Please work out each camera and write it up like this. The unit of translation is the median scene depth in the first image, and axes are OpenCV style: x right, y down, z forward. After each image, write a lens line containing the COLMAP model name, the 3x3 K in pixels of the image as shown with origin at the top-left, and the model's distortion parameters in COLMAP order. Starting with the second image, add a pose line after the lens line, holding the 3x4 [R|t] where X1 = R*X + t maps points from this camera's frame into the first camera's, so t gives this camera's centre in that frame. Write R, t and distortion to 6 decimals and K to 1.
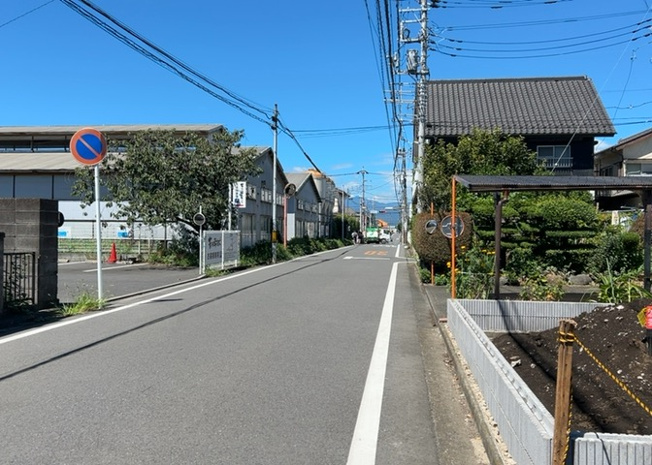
lens RADIAL K [[591.0, 0, 325.5], [0, 591.0, 237.9], [0, 0, 1]] dist [0.081751, -0.133790]
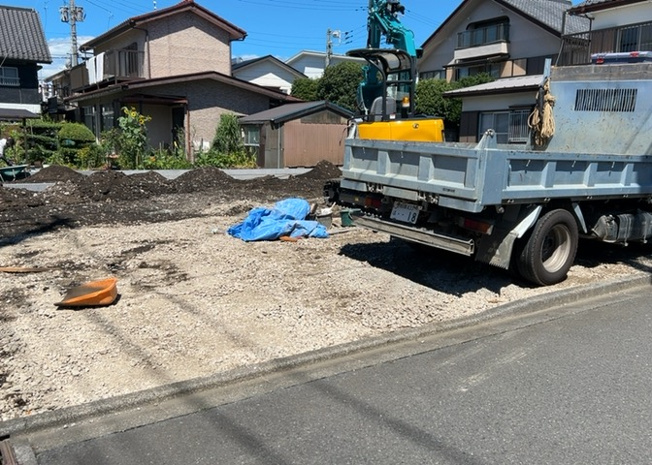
lens RADIAL K [[591.0, 0, 325.5], [0, 591.0, 237.9], [0, 0, 1]] dist [0.081751, -0.133790]
pose [[0.753749, -0.105557, 0.648630, 0.065127], [0.006107, 0.988098, 0.153705, 0.008304], [-0.657134, -0.111893, 0.745422, -0.513282]]
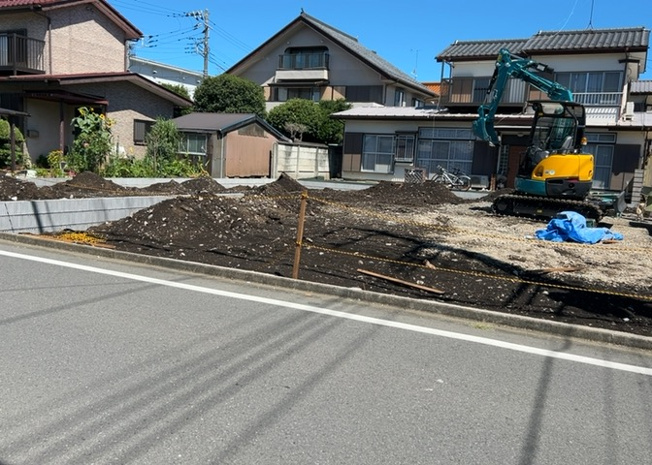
lens RADIAL K [[591.0, 0, 325.5], [0, 591.0, 237.9], [0, 0, 1]] dist [0.081751, -0.133790]
pose [[0.335388, -0.112221, 0.935372, -0.236223], [-0.040757, 0.990222, 0.133416, 0.004385], [-0.941198, -0.082869, 0.327535, -0.204242]]
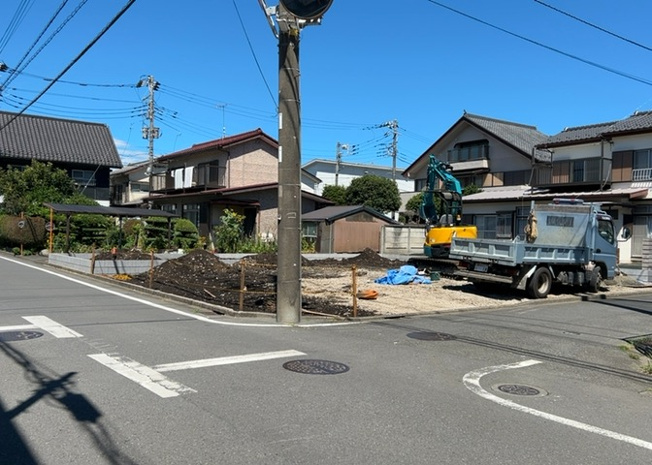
lens RADIAL K [[587.3, 0, 324.4], [0, 587.3, 241.0], [0, 0, 1]] dist [0.126719, -0.323028]
pose [[0.726918, 0.001000, 0.686724, -0.273576], [-0.009382, 0.999920, 0.008474, 0.005188], [-0.686660, -0.012603, 0.726869, -0.675543]]
